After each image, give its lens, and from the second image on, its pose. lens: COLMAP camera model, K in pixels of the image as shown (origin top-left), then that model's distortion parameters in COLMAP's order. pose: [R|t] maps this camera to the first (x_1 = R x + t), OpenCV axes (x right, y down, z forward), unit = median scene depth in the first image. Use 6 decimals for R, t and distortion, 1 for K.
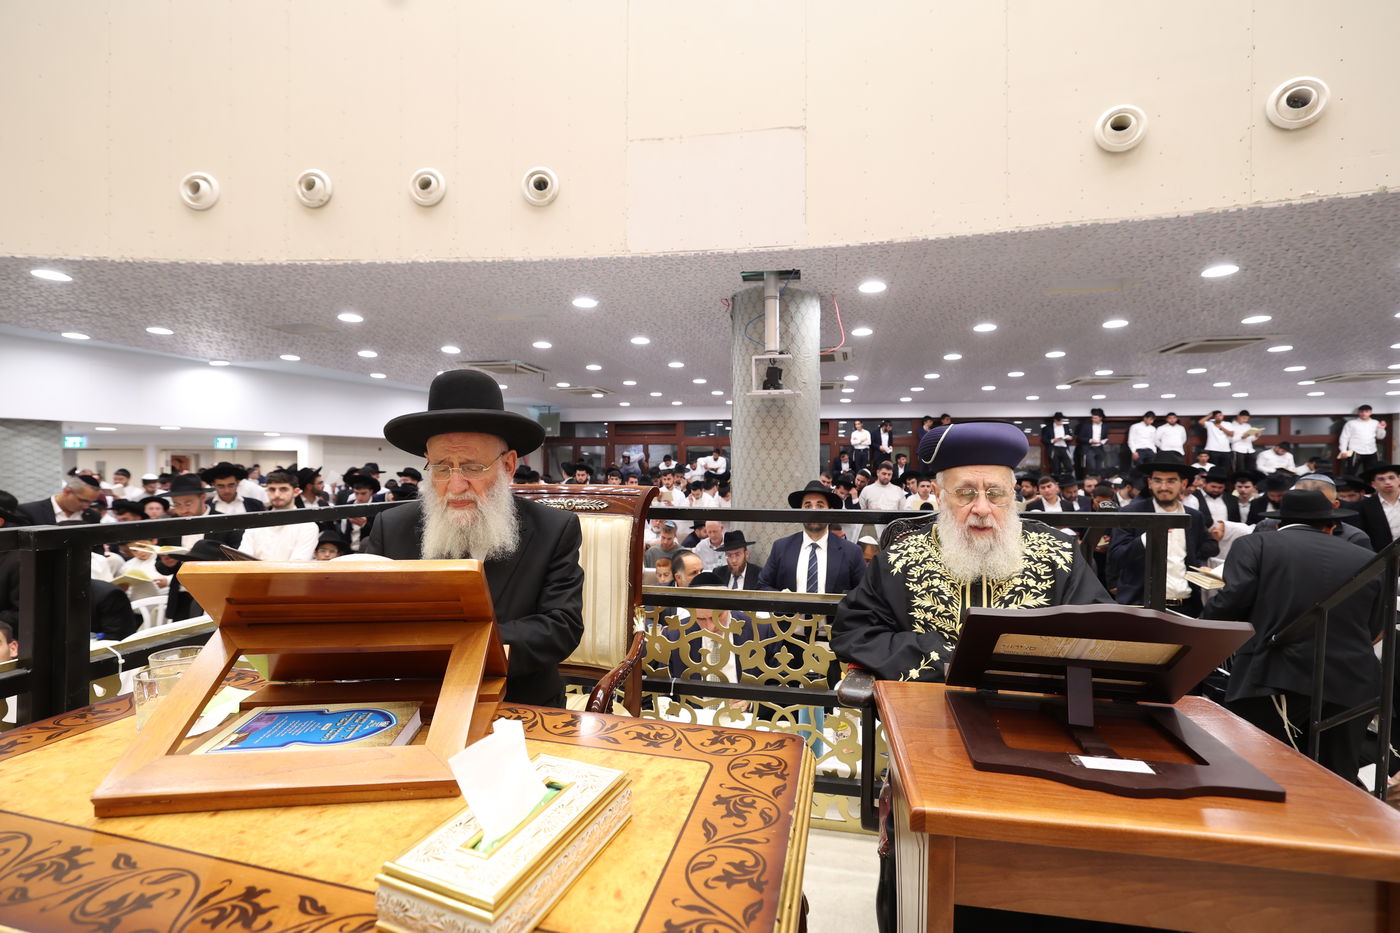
lens RADIAL K [[690.3, 0, 697.6], [0, 690.3, 452.2], [0, 0, 1]] dist [-0.016629, -0.000354]
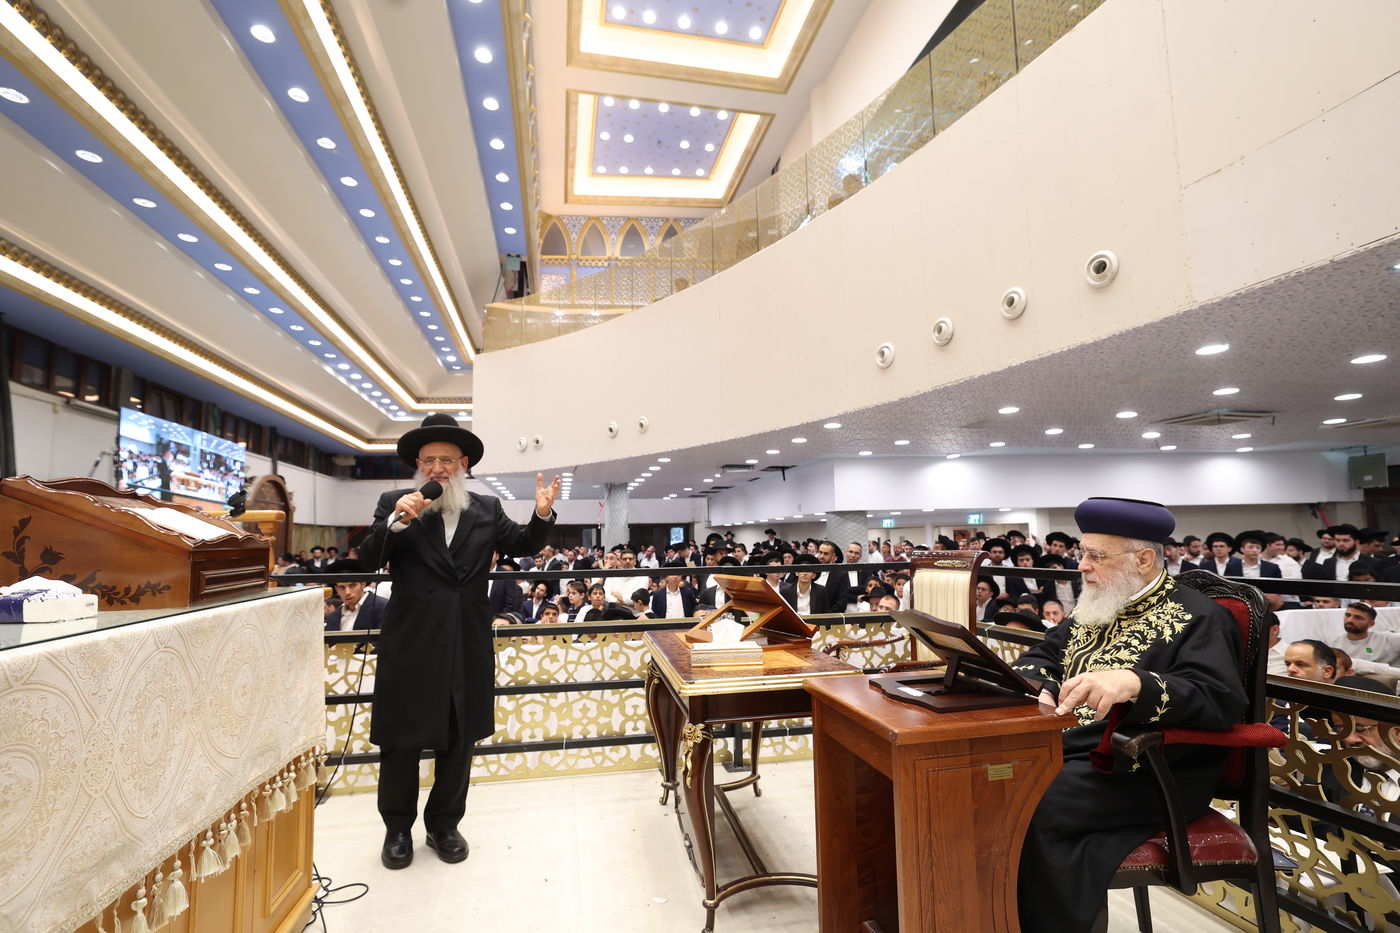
lens RADIAL K [[688.7, 0, 696.7], [0, 688.7, 471.7], [0, 0, 1]] dist [0.000063, -0.000260]
pose [[0.420149, -0.107085, -0.901115, 0.325976], [0.044400, 0.994249, -0.097451, 0.000983], [0.906368, 0.000934, 0.422487, -0.012259]]
